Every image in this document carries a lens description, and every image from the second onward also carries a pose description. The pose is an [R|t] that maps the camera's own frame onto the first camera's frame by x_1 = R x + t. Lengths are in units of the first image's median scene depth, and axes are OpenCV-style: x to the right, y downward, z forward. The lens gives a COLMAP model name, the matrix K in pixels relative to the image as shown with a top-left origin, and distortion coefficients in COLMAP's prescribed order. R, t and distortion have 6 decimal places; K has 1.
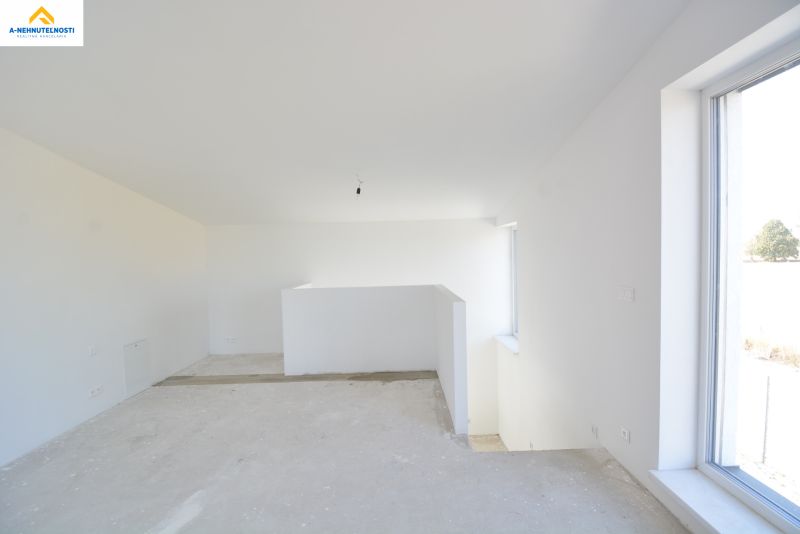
lens RADIAL K [[348.7, 0, 404.1], [0, 348.7, 268.1], [0, 0, 1]] dist [0.017888, -0.021230]
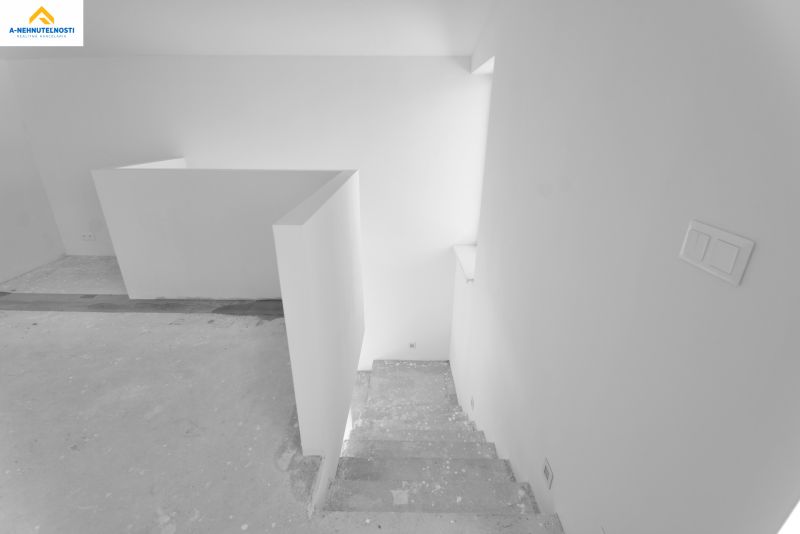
lens RADIAL K [[348.7, 0, 404.1], [0, 348.7, 268.1], [0, 0, 1]] dist [0.017888, -0.021230]
pose [[0.999282, 0.037879, -0.001168, 0.197782], [-0.035234, 0.939989, 0.339379, -0.002926], [0.013953, -0.339094, 0.940649, 0.380151]]
